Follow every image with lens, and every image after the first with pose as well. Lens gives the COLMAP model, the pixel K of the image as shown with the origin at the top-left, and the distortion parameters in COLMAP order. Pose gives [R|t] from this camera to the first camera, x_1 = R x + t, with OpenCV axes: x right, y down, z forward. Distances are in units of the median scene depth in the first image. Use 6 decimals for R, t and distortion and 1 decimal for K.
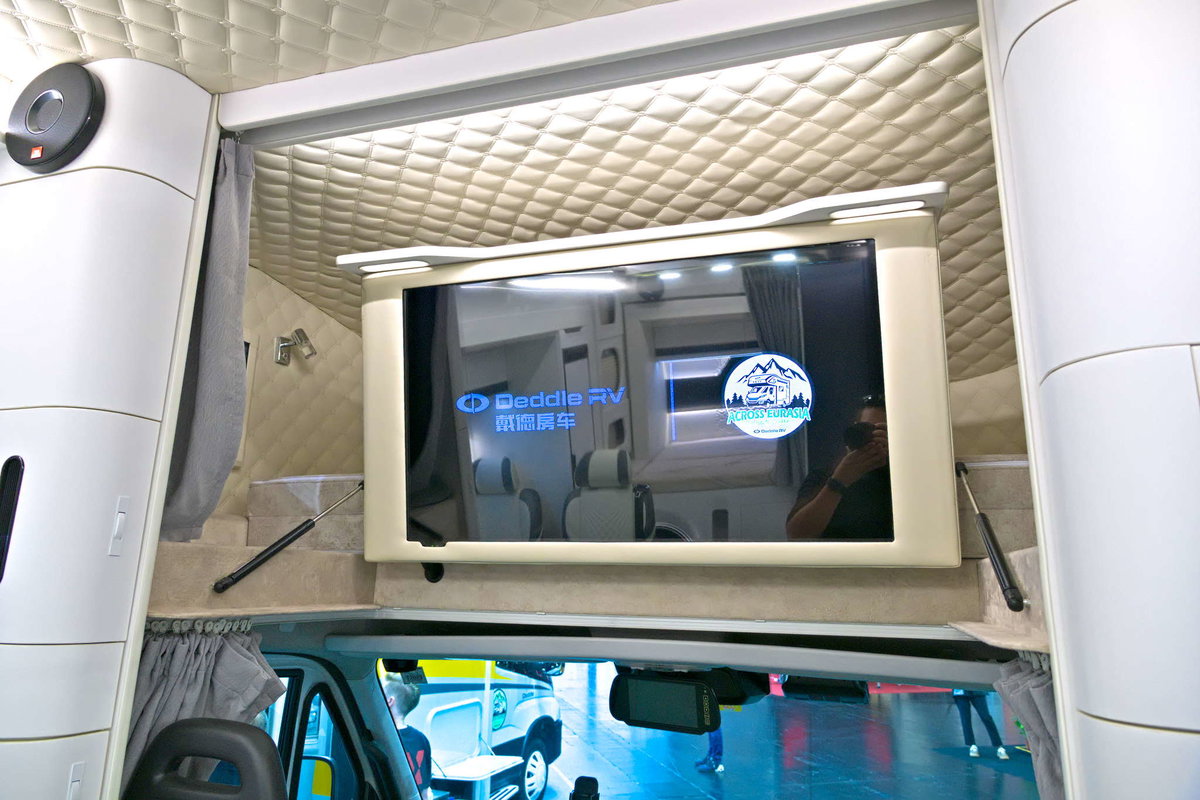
lens RADIAL K [[799.8, 0, 600.0], [0, 799.8, 400.0], [0, 0, 1]] dist [-0.002309, -0.003129]
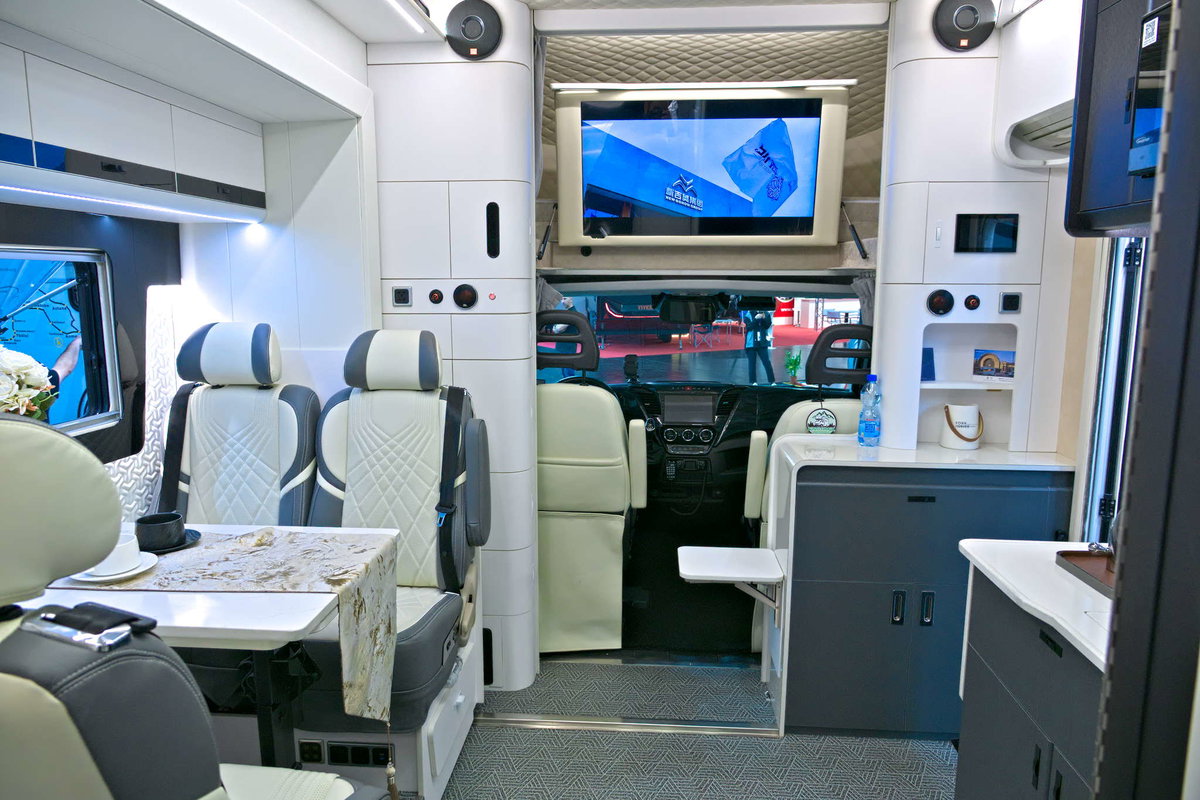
lens RADIAL K [[799.8, 0, 600.0], [0, 799.8, 400.0], [0, 0, 1]] dist [-0.002309, -0.003129]
pose [[0.969614, -0.055193, 0.238334, -0.777356], [-0.038758, 0.927257, 0.372415, -0.212865], [-0.241551, -0.370336, 0.896942, -1.079409]]
